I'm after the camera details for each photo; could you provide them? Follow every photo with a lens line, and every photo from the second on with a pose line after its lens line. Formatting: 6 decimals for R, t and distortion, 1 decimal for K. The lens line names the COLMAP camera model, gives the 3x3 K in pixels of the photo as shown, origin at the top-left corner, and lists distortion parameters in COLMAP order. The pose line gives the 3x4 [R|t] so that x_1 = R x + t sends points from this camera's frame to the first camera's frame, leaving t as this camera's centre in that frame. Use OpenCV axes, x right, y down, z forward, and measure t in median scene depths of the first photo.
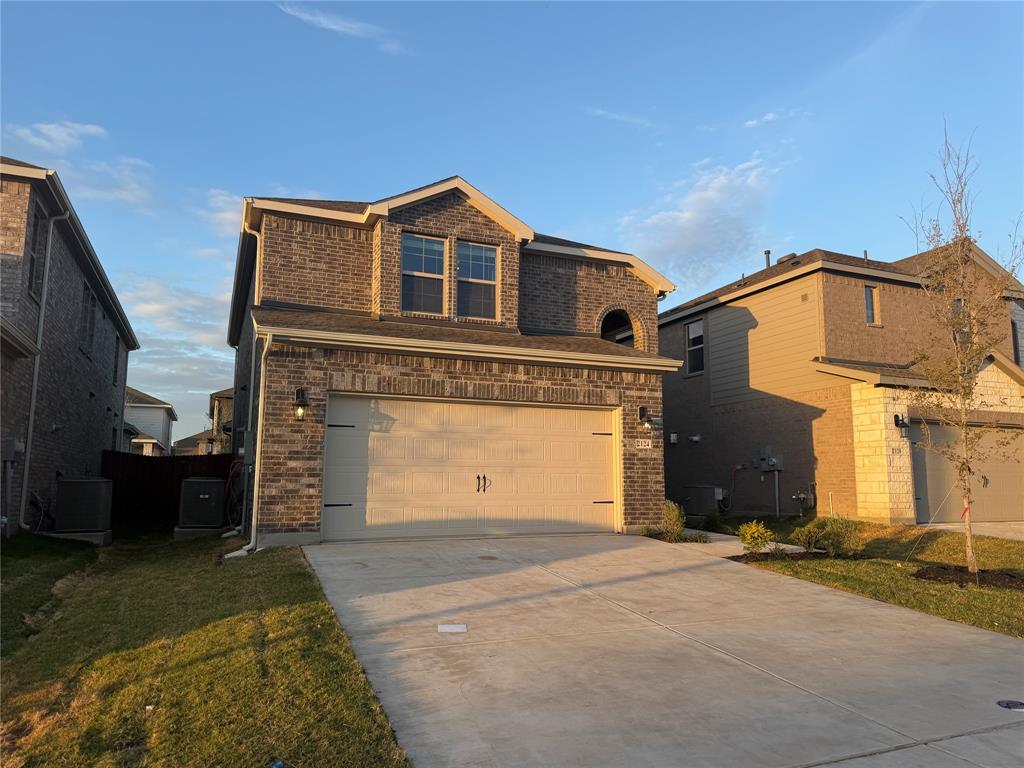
lens RADIAL K [[709.3, 0, 512.0], [0, 709.3, 384.0], [0, 0, 1]] dist [0.132785, -0.186691]
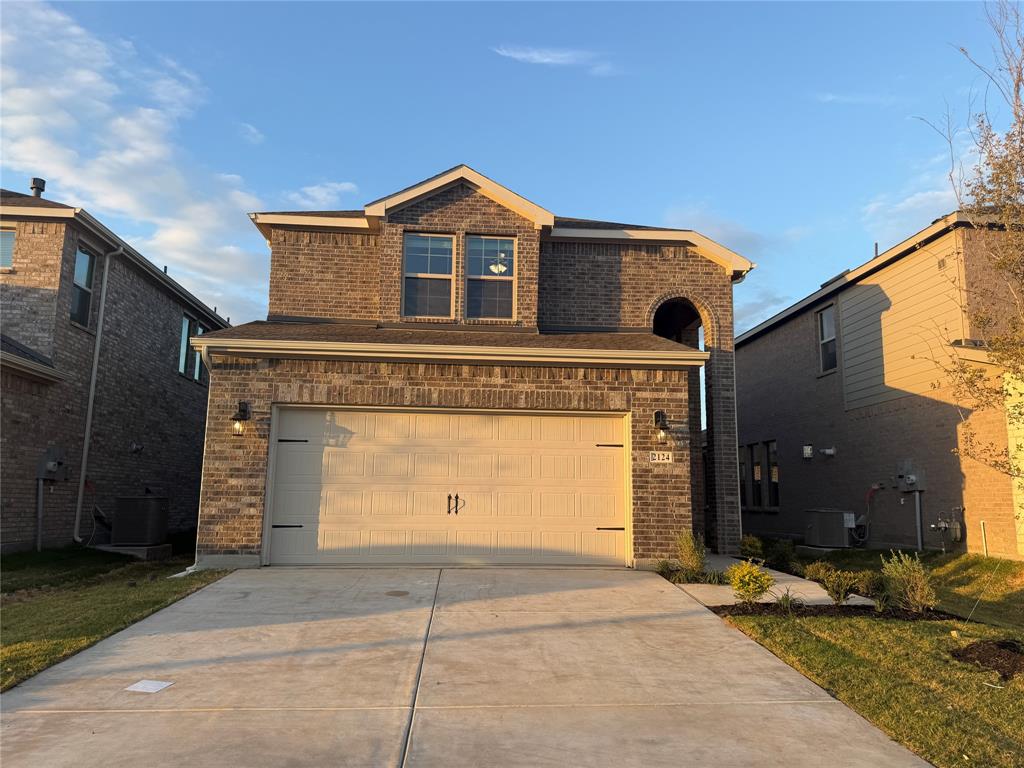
lens RADIAL K [[709.3, 0, 512.0], [0, 709.3, 384.0], [0, 0, 1]] dist [0.132785, -0.186691]
pose [[0.945739, -0.042811, -0.322095, 0.288251], [0.034707, 0.998921, -0.030865, 0.020199], [0.323068, 0.018012, 0.946204, 0.176654]]
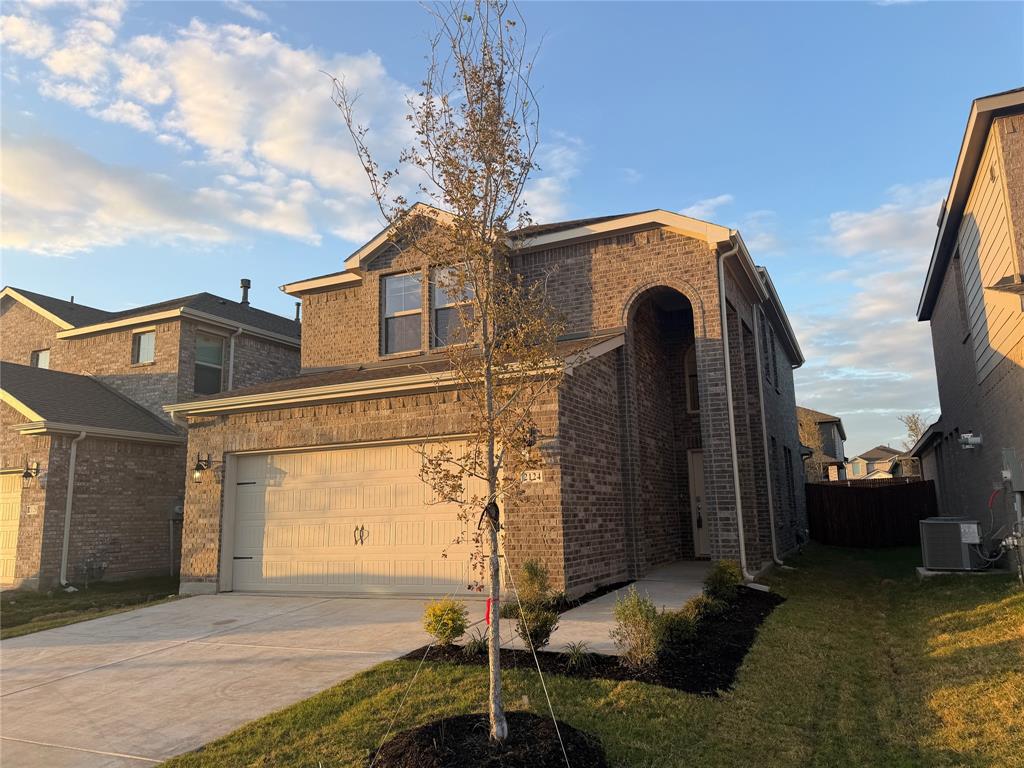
lens RADIAL K [[709.3, 0, 512.0], [0, 709.3, 384.0], [0, 0, 1]] dist [0.132785, -0.186691]
pose [[0.666019, -0.153210, -0.730031, 0.725469], [0.131427, 0.987471, -0.087335, 0.050294], [0.734265, -0.037779, 0.677811, 0.483956]]
